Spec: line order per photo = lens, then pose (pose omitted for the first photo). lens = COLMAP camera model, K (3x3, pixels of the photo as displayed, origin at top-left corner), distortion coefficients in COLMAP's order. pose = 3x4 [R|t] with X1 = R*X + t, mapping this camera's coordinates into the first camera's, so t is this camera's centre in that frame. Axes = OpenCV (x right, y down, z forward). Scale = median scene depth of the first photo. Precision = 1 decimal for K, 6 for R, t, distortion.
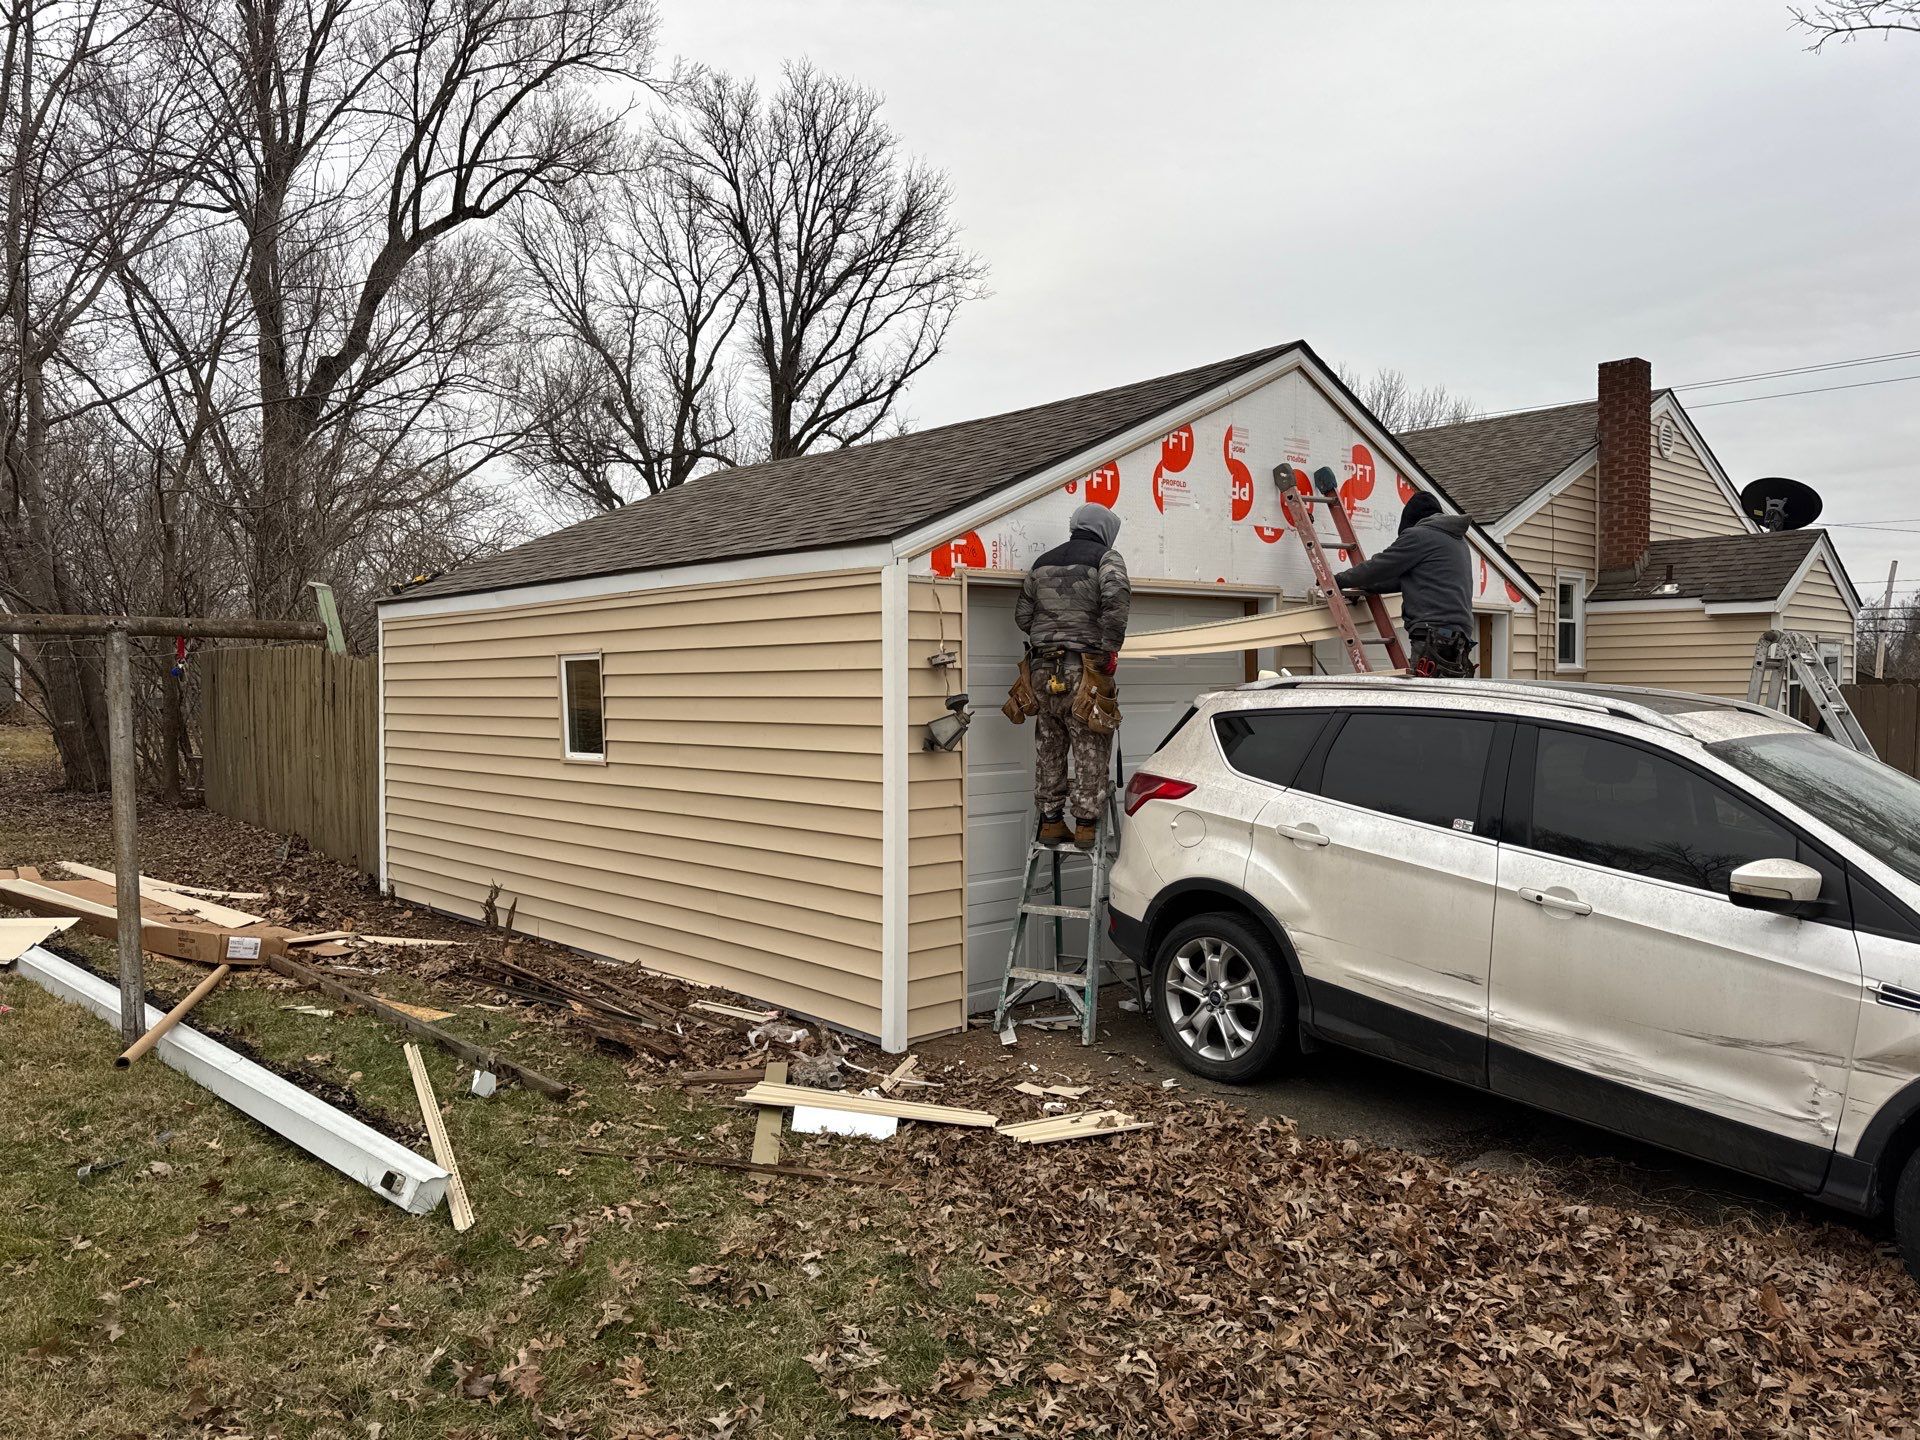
lens RADIAL K [[1397.5, 0, 981.0], [0, 1397.5, 748.4], [0, 0, 1]] dist [0.034666, -0.000493]
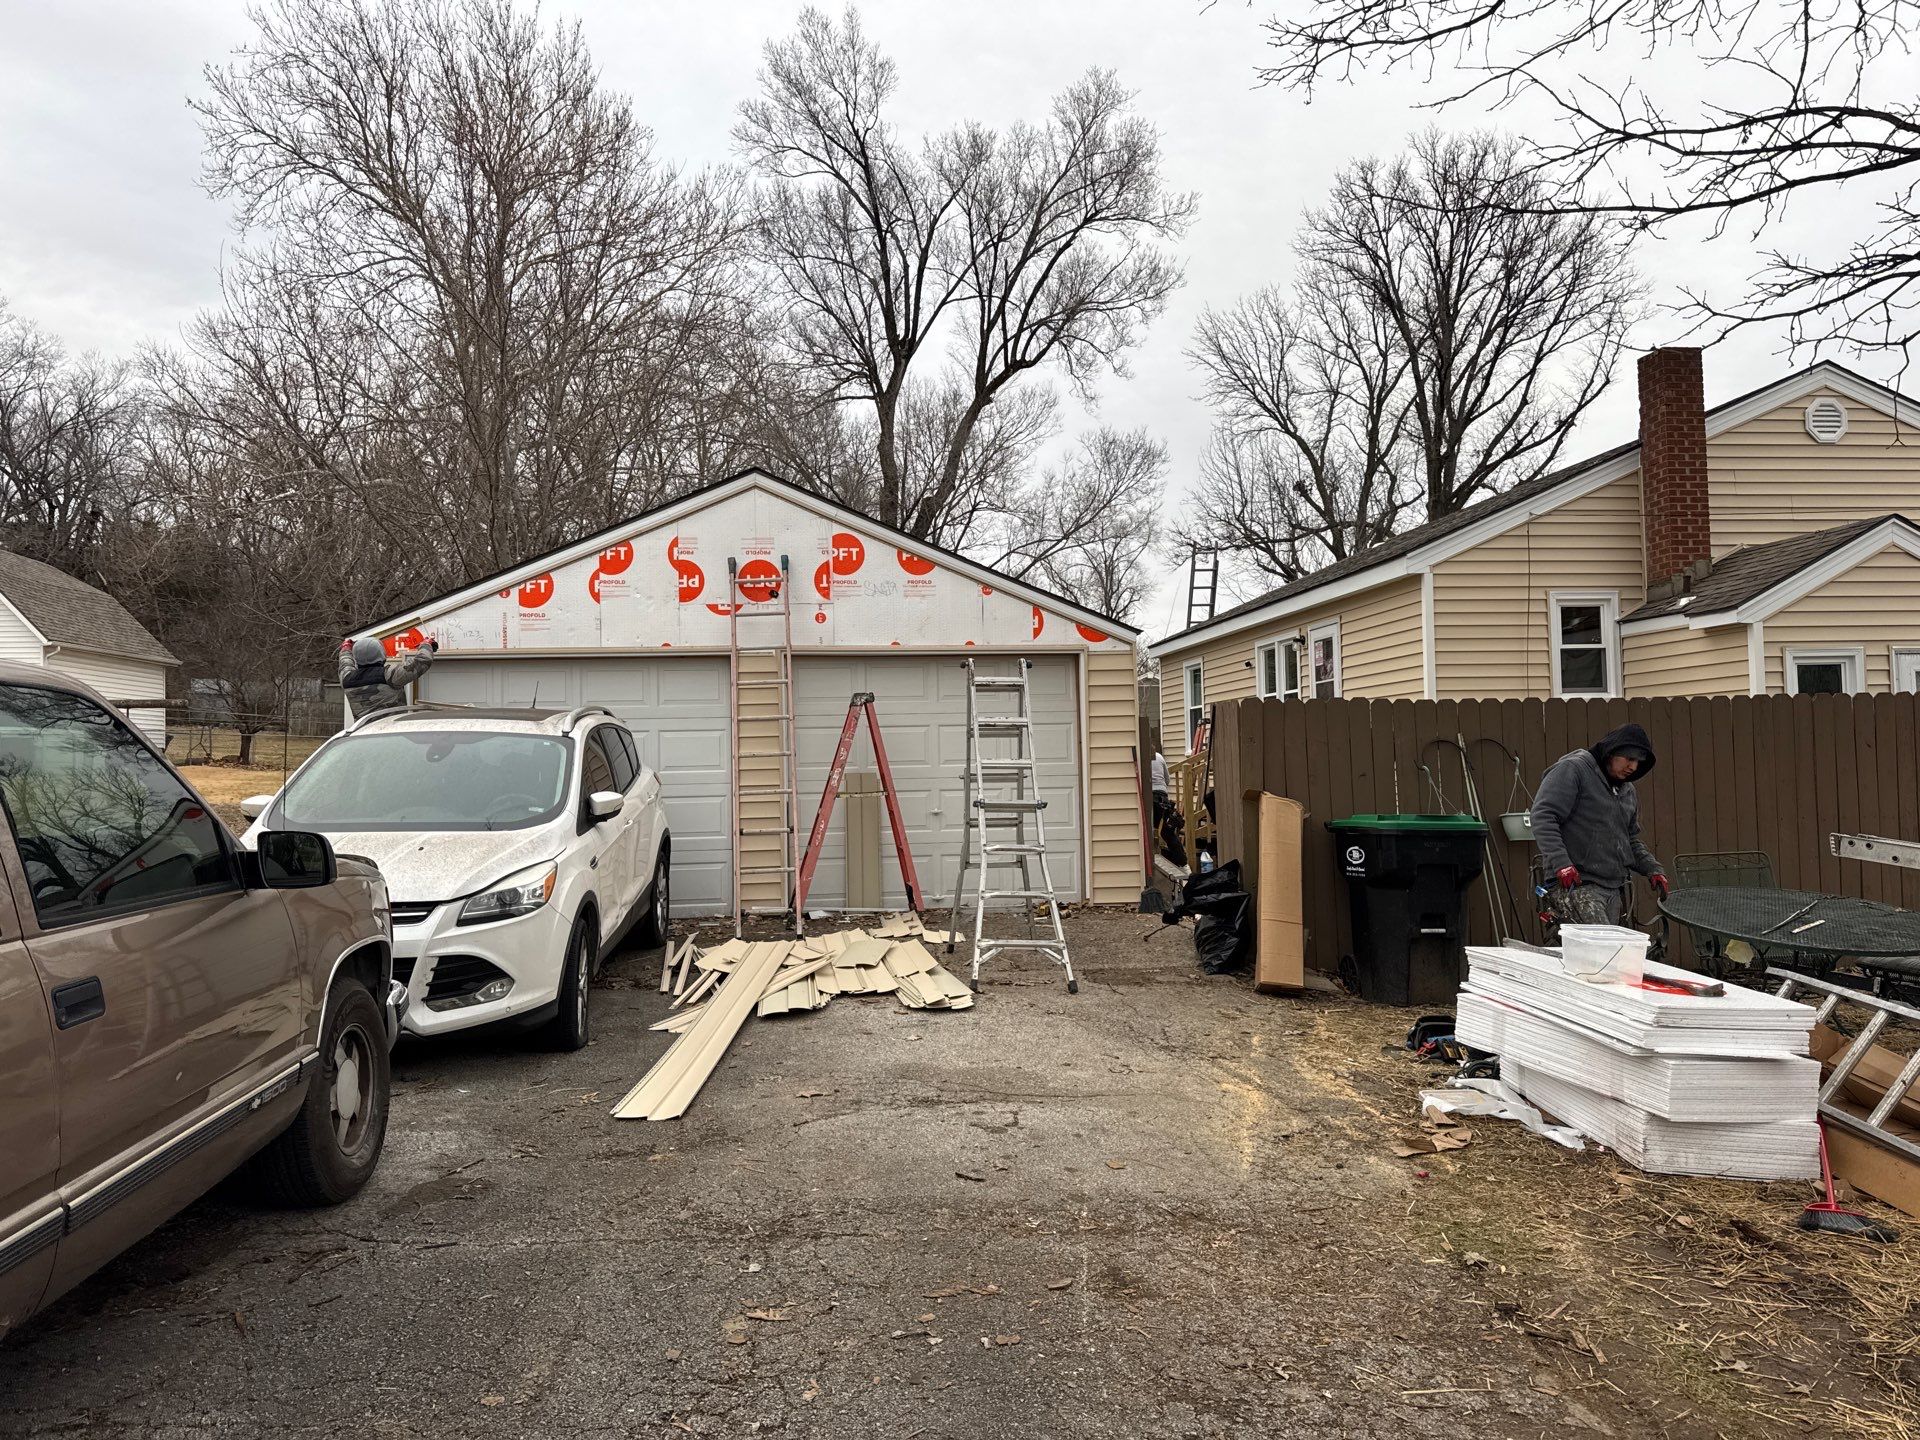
lens RADIAL K [[1390.3, 0, 960.0], [0, 1390.3, 720.0], [0, 0, 1]] dist [0.195950, -0.257471]
pose [[0.795437, -0.029160, -0.605334, 0.644011], [-0.013994, 0.997692, -0.066448, 0.024156], [0.605875, 0.061326, 0.793193, 0.024306]]
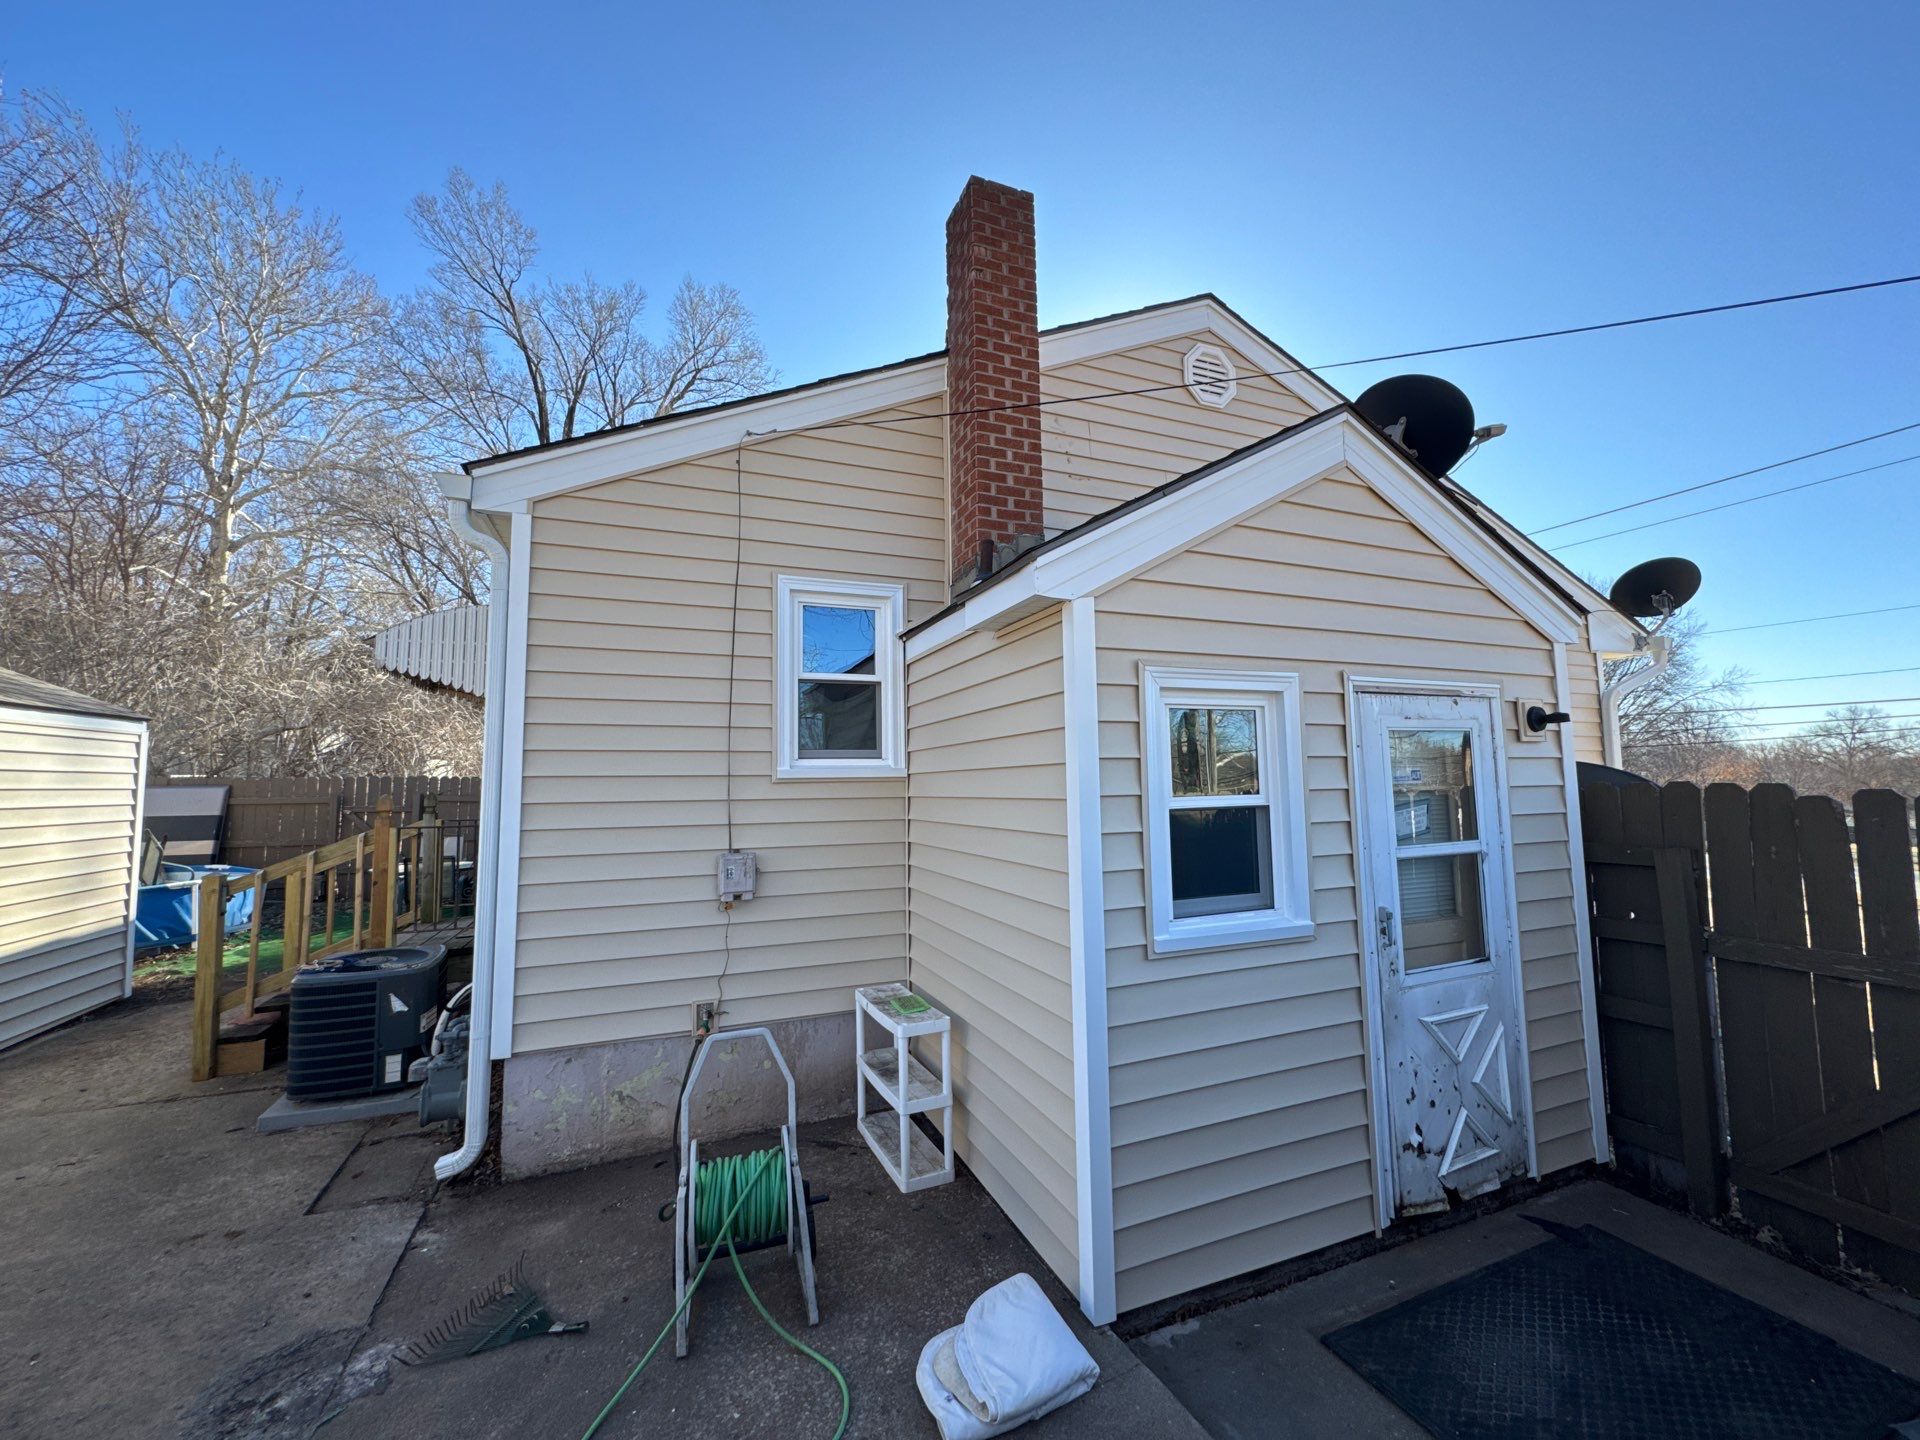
lens RADIAL K [[766.9, 0, 960.0], [0, 766.9, 720.0], [0, 0, 1]] dist [0.000336, 0.000026]
pose [[0.924925, -0.035483, -0.378491, 0.552388], [-0.011719, 0.992500, -0.121683, -0.040064], [0.379969, 0.116983, 0.917572, 0.748274]]
